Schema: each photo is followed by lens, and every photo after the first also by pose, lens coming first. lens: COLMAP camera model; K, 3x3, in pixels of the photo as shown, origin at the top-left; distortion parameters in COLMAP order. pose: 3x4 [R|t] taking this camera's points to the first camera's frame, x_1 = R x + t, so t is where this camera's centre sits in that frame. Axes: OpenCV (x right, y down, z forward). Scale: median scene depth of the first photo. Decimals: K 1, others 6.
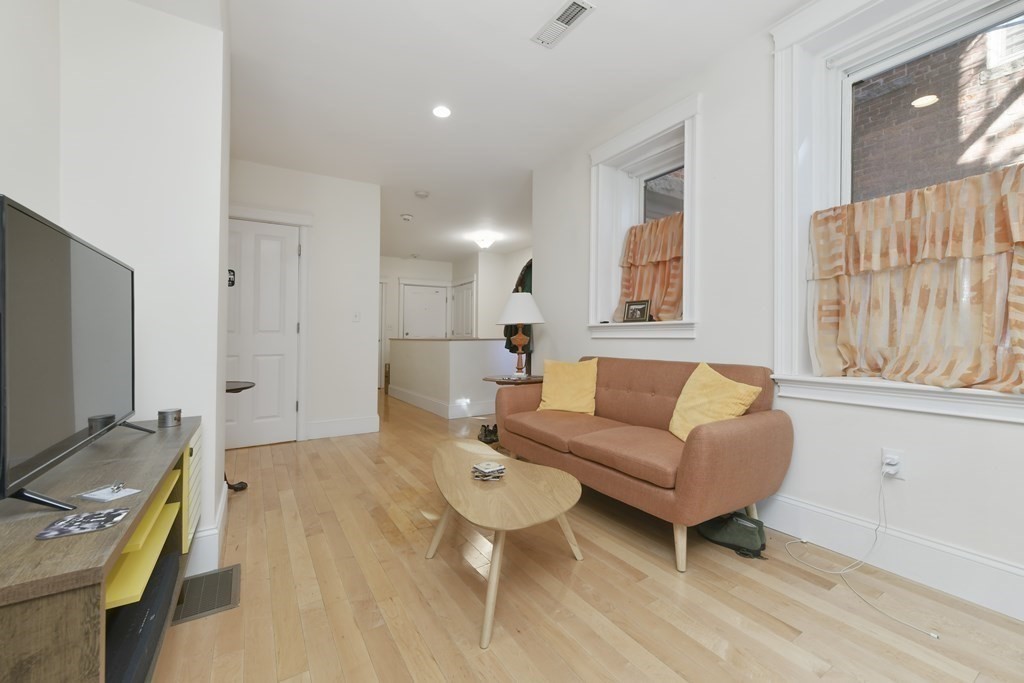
lens RADIAL K [[417.6, 0, 512.2], [0, 417.6, 339.7], [0, 0, 1]] dist [-0.000018, 0.000310]
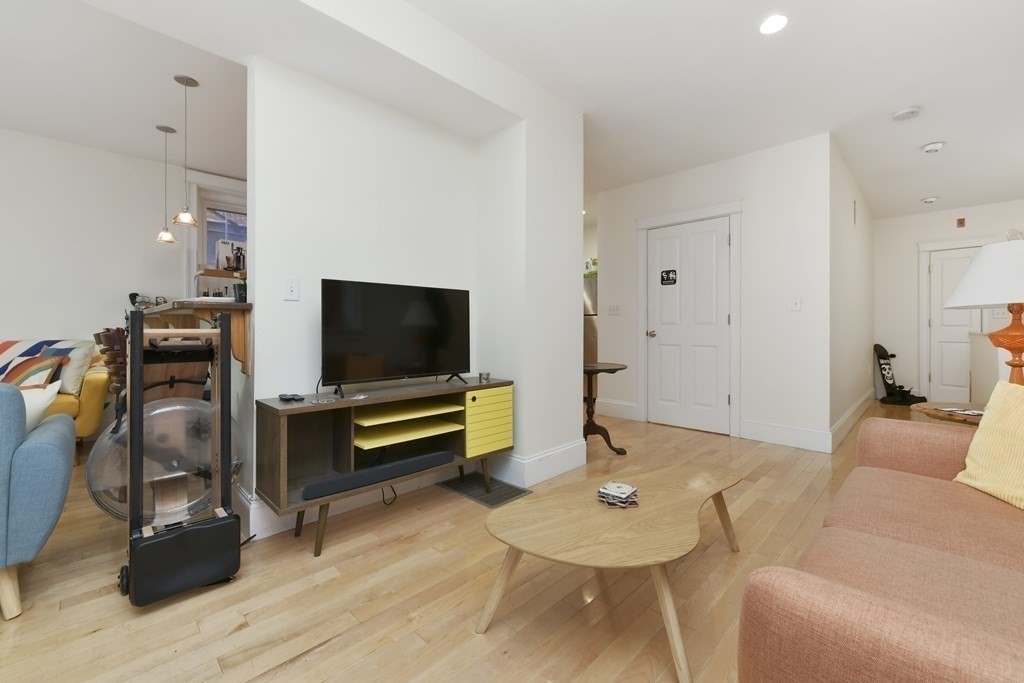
lens RADIAL K [[419.2, 0, 510.4], [0, 419.2, 325.6], [0, 0, 1]] dist [-0.000086, 0.000027]
pose [[0.225675, -0.000123, -0.974203, 0.332363], [-0.010857, 0.999938, -0.002641, -0.006088], [0.974142, 0.011173, 0.225660, 0.289178]]
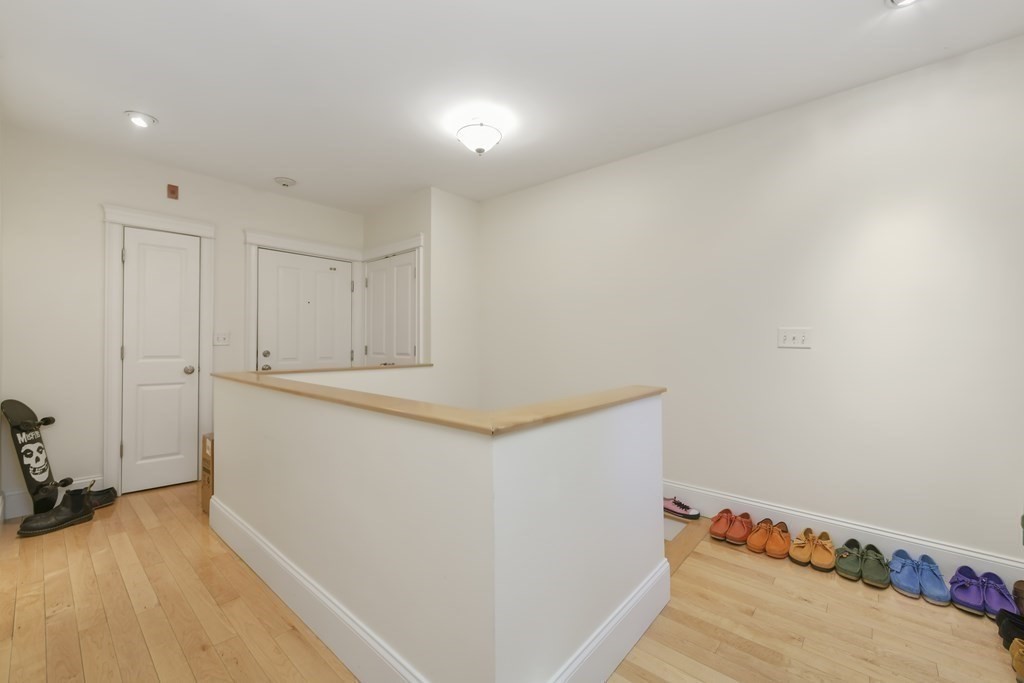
lens RADIAL K [[407.0, 0, 512.0], [0, 407.0, 341.5], [0, 0, 1]] dist [0.001083, 0.000316]
pose [[0.952688, 0.007277, 0.303864, -0.271709], [-0.002235, 0.999854, -0.016937, -0.044292], [-0.303943, 0.015457, 0.952565, 1.045276]]
